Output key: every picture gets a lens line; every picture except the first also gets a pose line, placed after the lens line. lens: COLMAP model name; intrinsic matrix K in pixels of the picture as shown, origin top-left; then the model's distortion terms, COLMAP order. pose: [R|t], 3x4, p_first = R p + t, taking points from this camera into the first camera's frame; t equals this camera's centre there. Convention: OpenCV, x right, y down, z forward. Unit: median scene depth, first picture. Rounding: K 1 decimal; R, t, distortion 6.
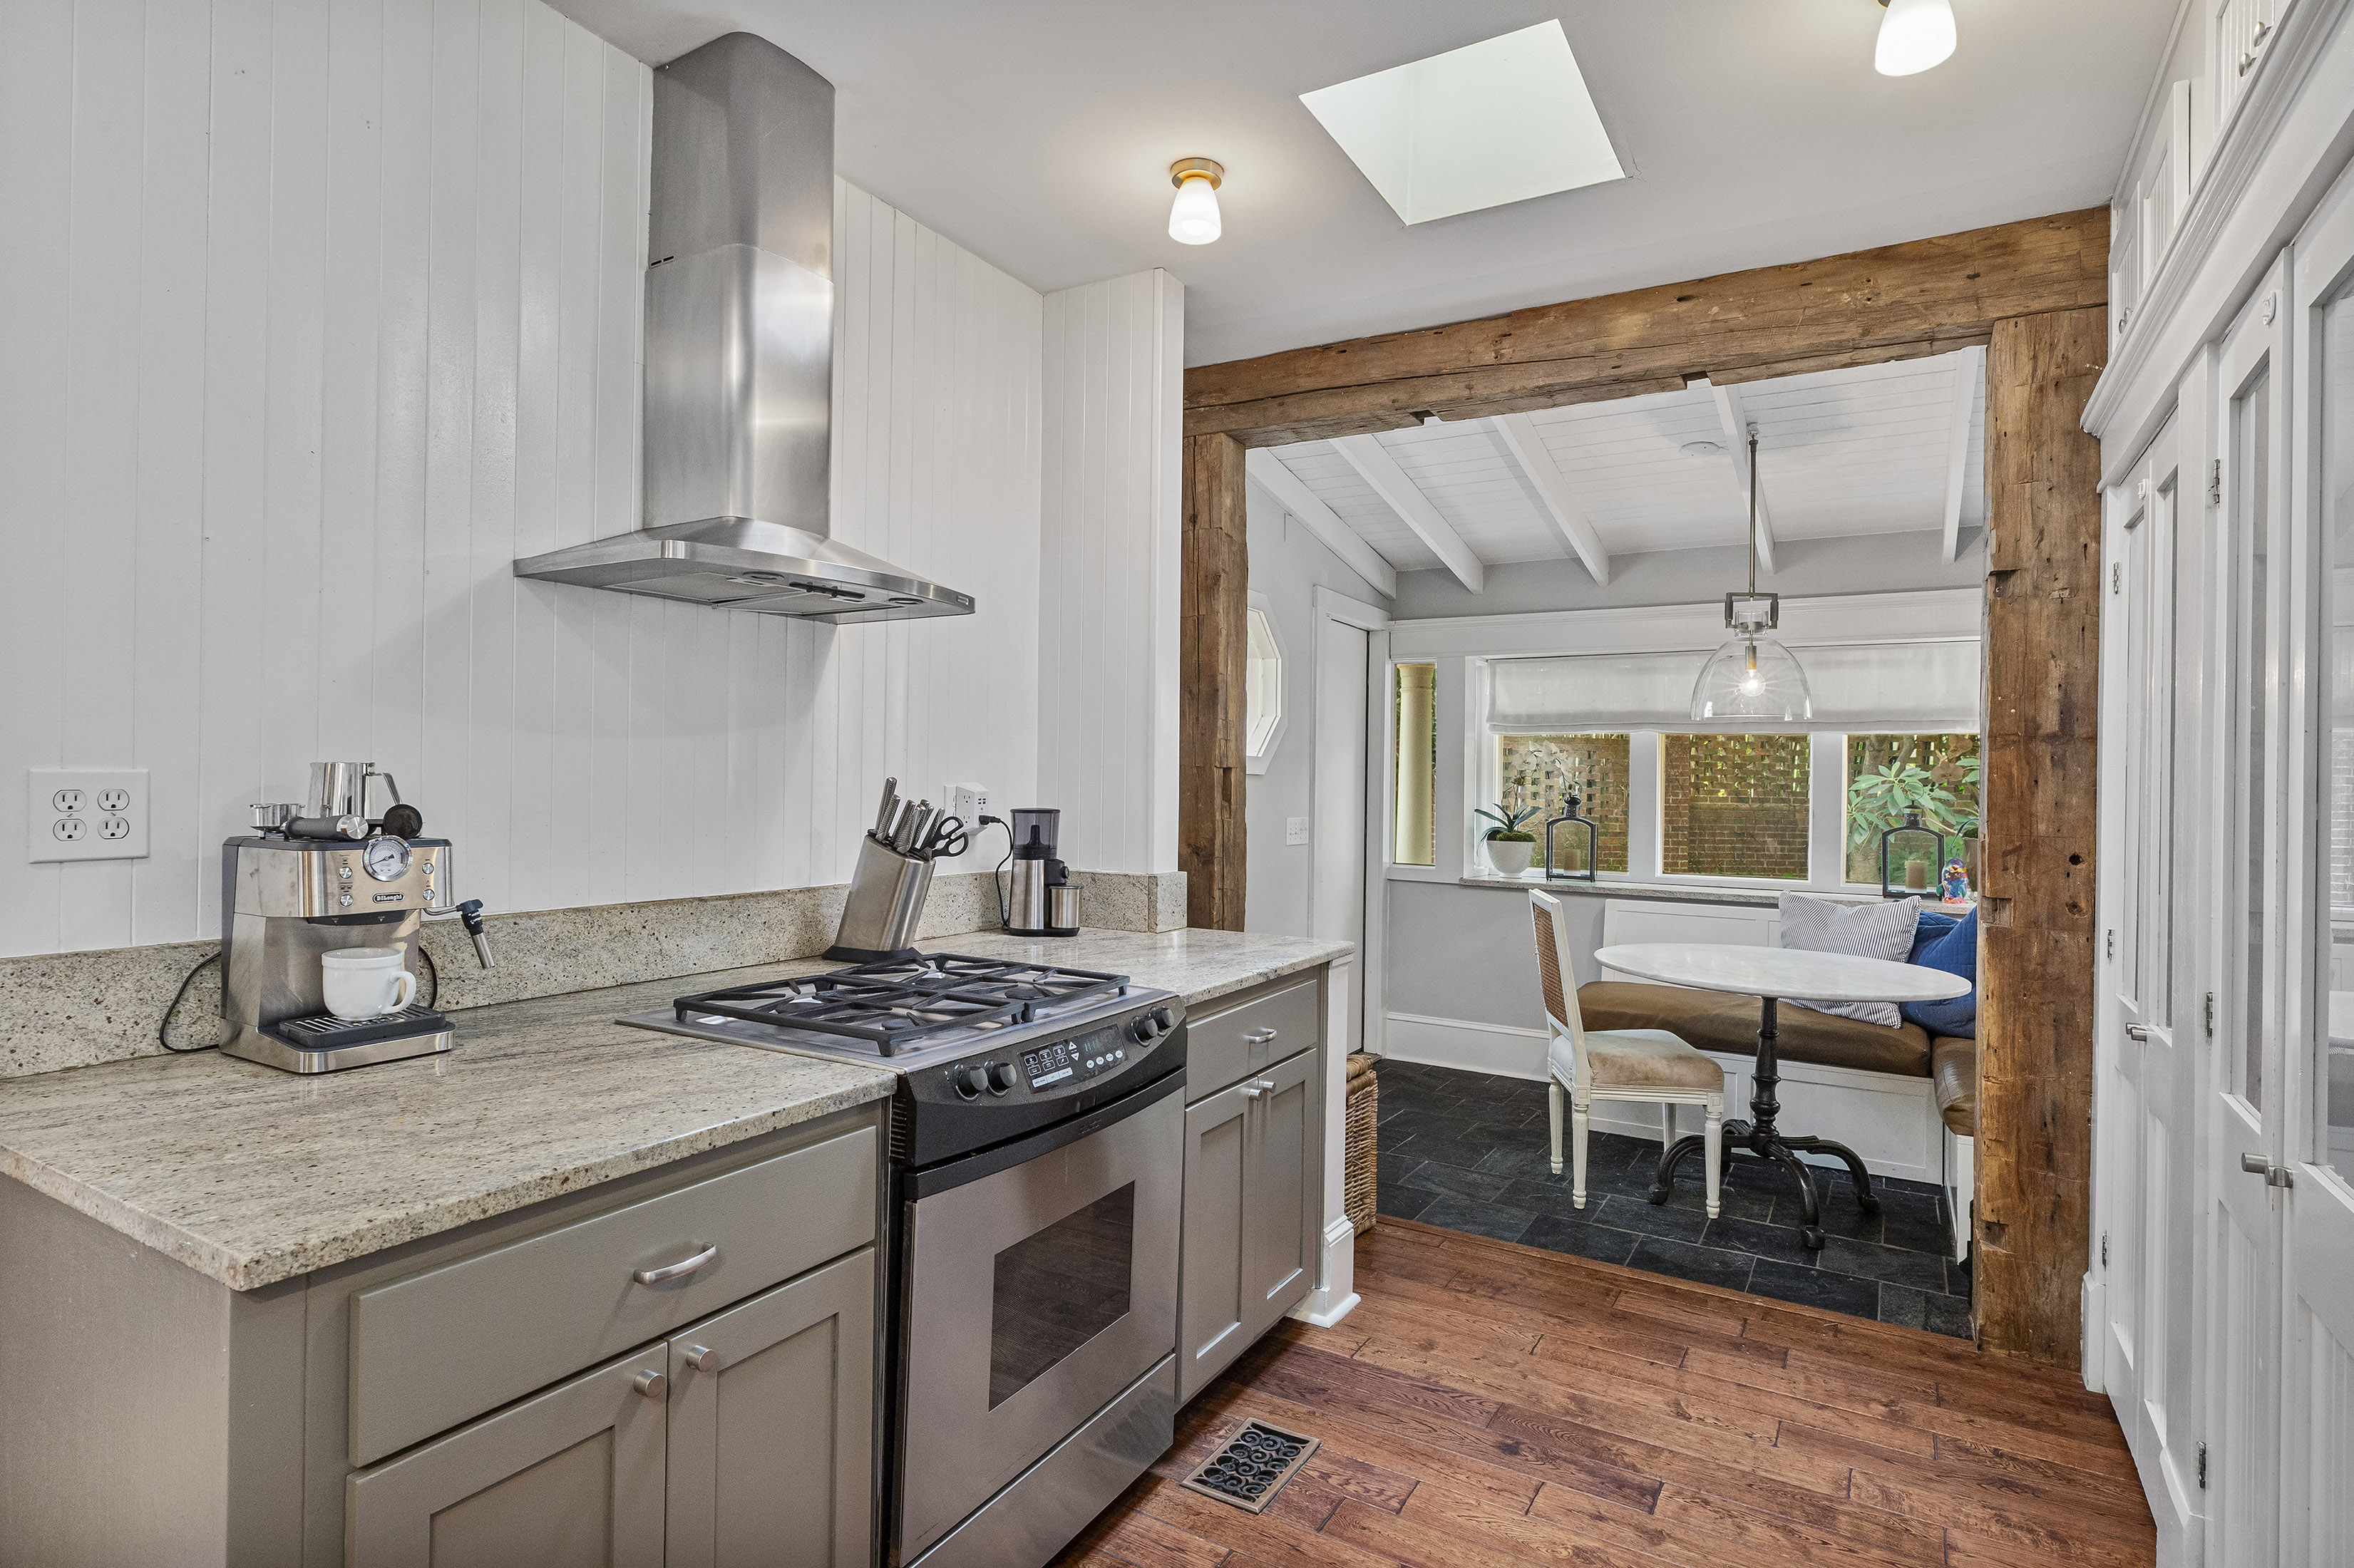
lens RADIAL K [[1195.2, 0, 1181.7], [0, 1195.2, 774.5], [0, 0, 1]] dist [-0.000385, -0.000336]
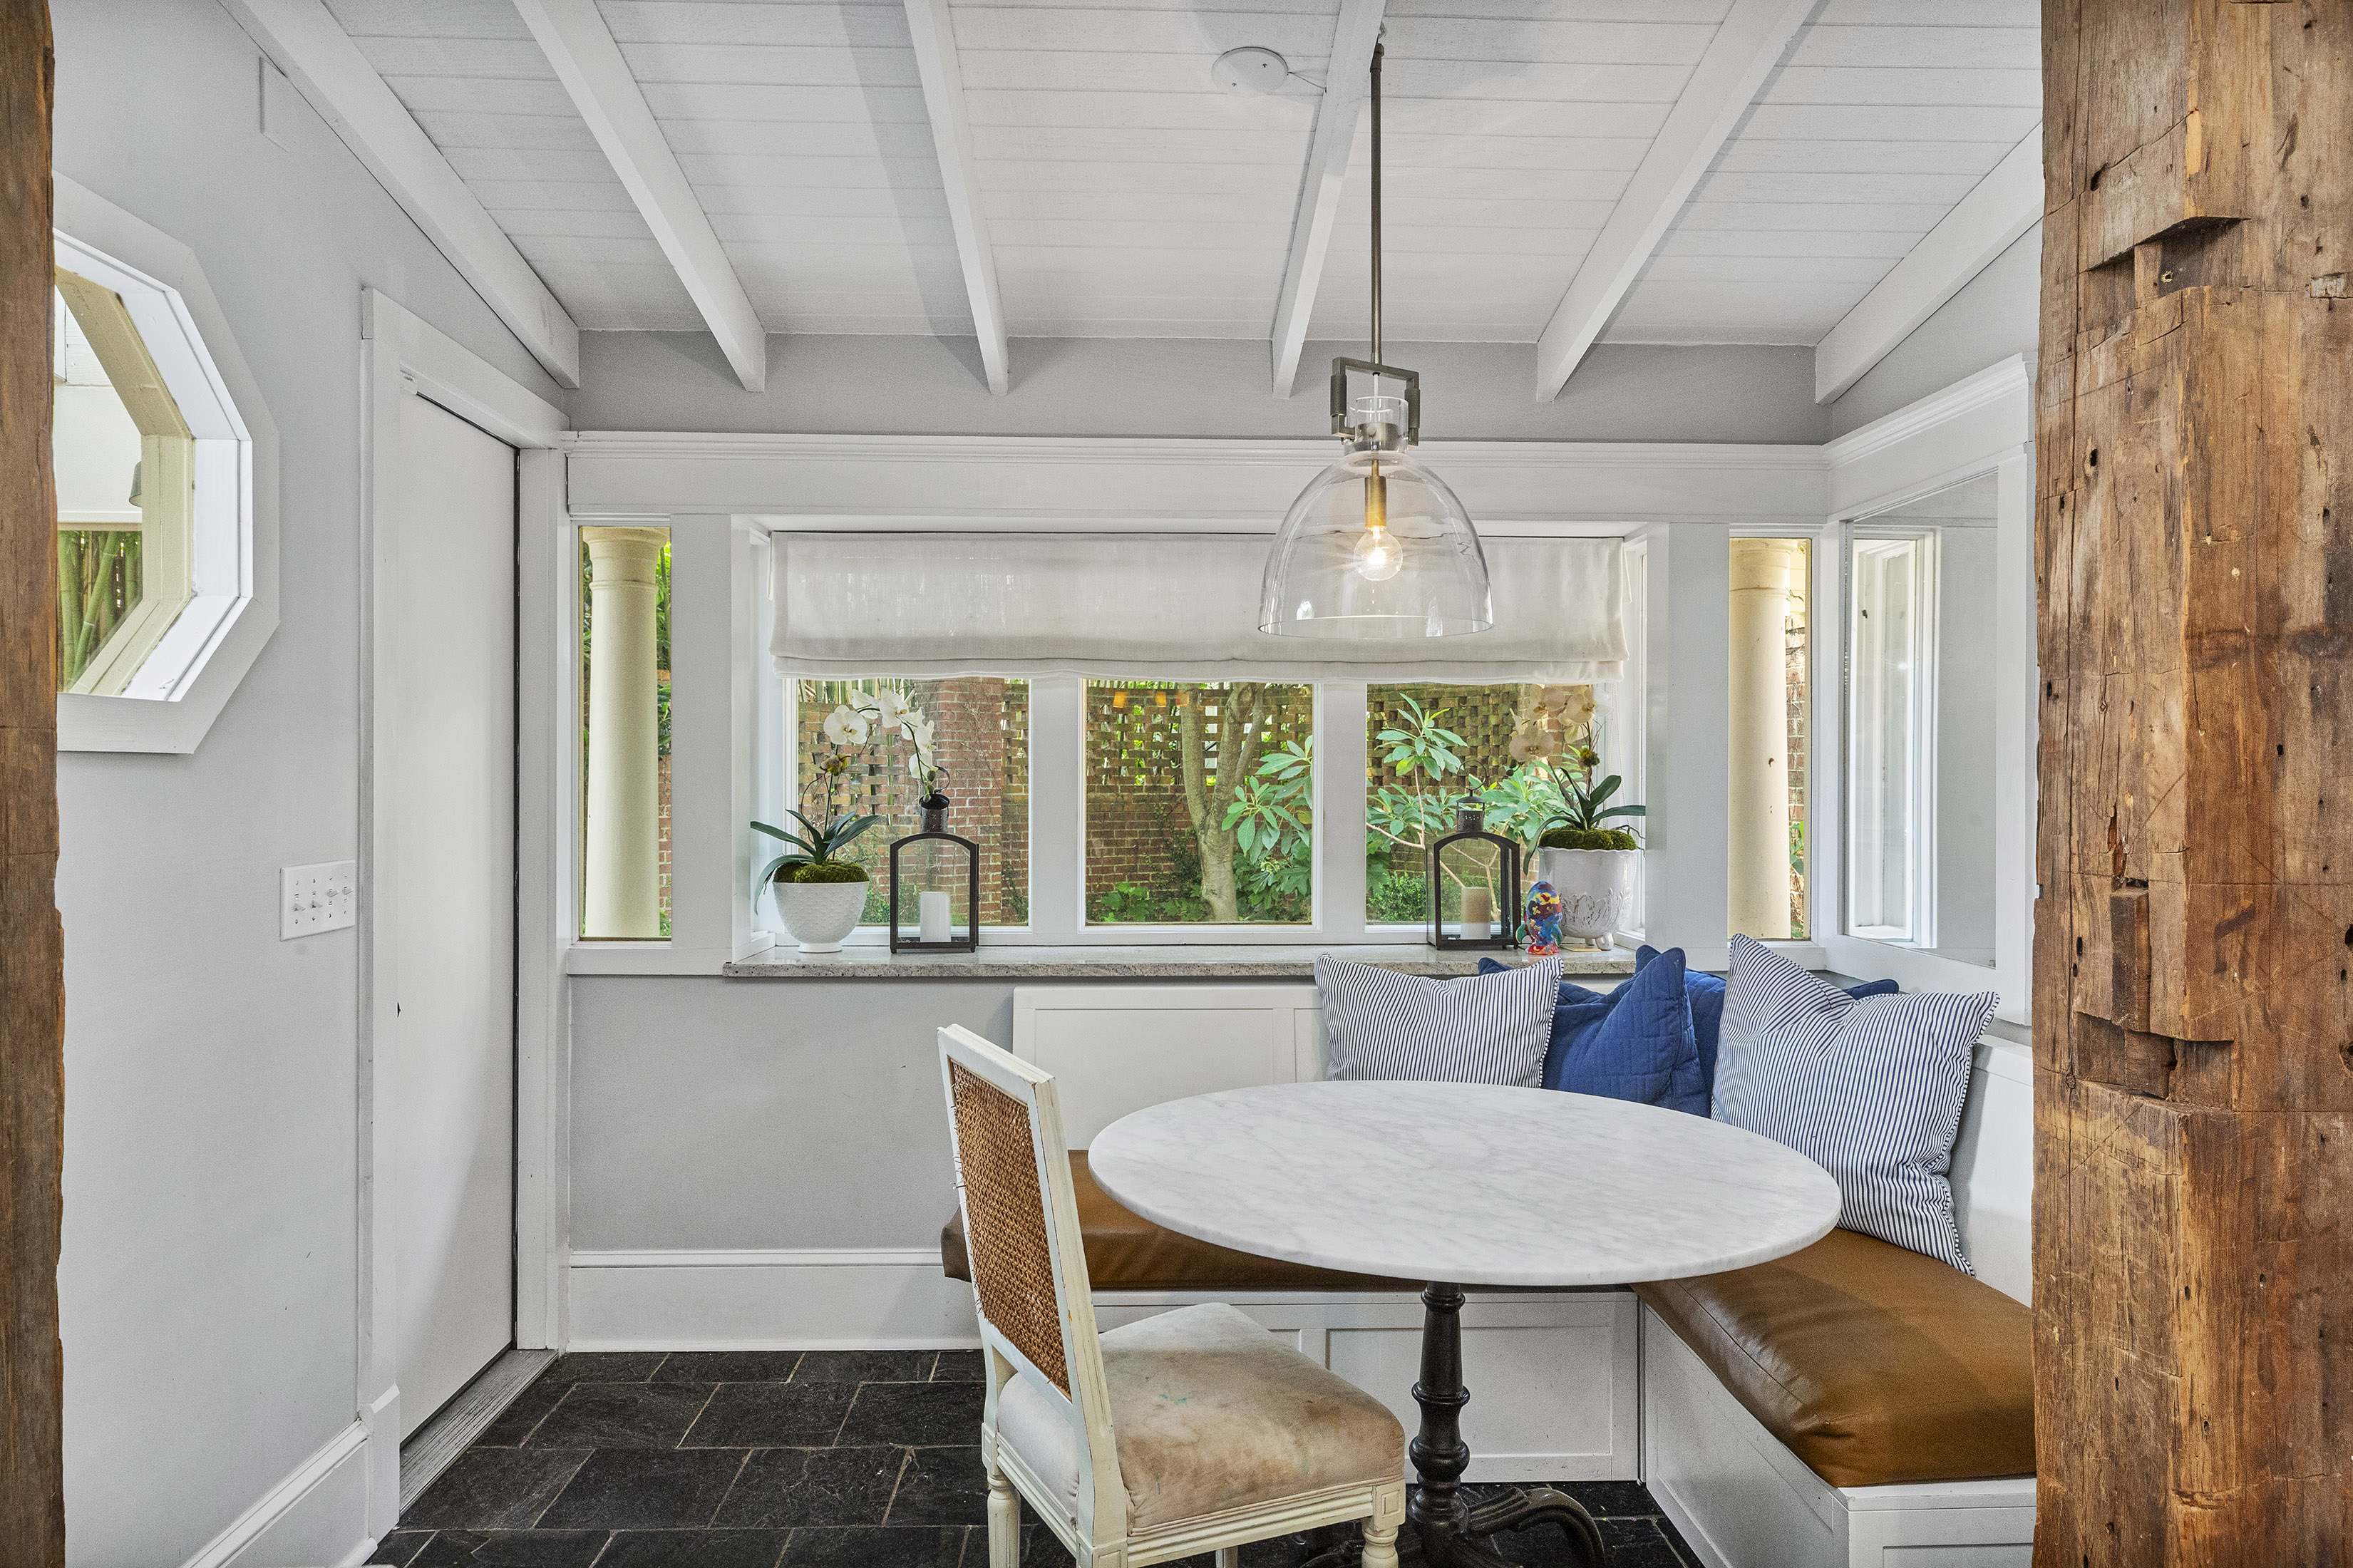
lens RADIAL K [[1448.1, 0, 1176.3], [0, 1448.1, 772.3], [0, 0, 1]] dist [0.006988, 0.000140]
pose [[0.841776, -0.012480, 0.539683, 0.075322], [0.007928, 0.999911, 0.010756, 0.003153], [-0.539769, -0.004776, 0.841799, 0.440043]]
